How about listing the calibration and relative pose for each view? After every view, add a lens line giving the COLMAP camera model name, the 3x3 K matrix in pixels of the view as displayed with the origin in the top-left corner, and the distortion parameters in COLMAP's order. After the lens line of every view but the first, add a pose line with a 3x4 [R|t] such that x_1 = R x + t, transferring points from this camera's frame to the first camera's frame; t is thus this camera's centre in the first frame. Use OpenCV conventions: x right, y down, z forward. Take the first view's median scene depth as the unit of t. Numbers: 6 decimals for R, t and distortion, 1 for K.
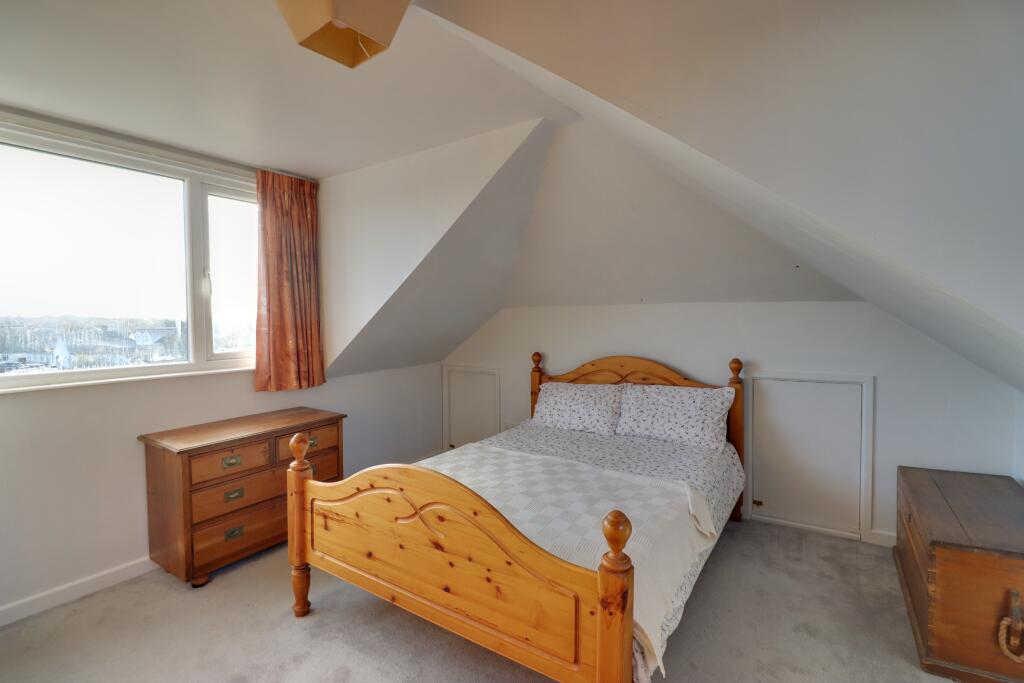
lens RADIAL K [[473.0, 0, 519.1], [0, 473.0, 336.0], [0, 0, 1]] dist [0.000531, -0.000132]
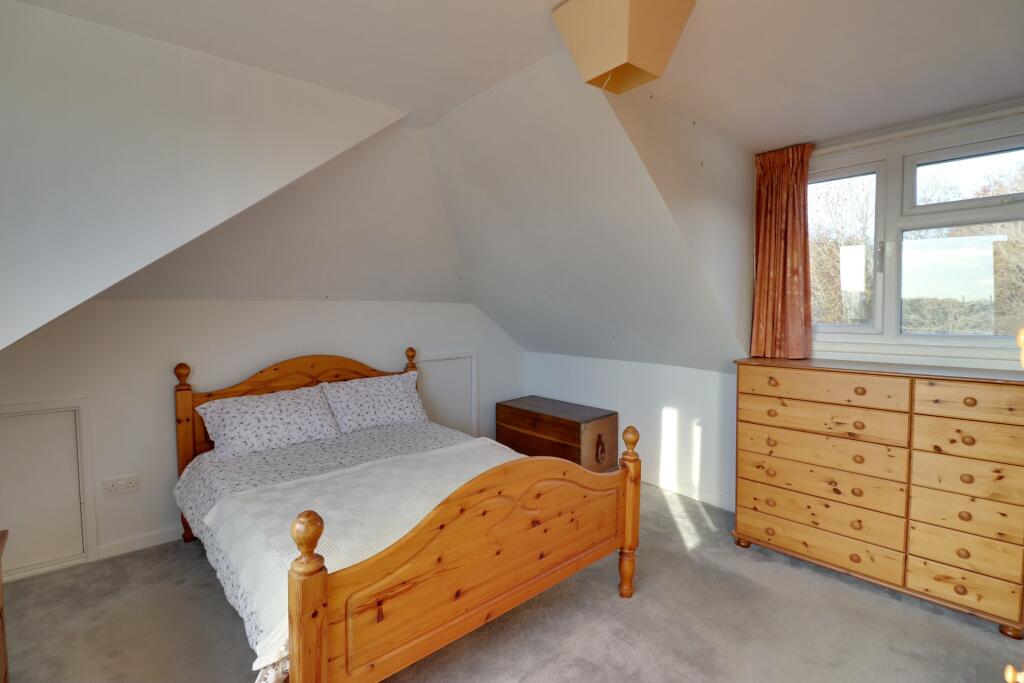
lens RADIAL K [[473.0, 0, 519.1], [0, 473.0, 336.0], [0, 0, 1]] dist [0.000531, -0.000132]
pose [[0.253434, -0.045415, 0.966286, -0.677239], [0.040595, 0.998517, 0.036283, -0.016211], [-0.966501, 0.030031, 0.254901, 0.413687]]
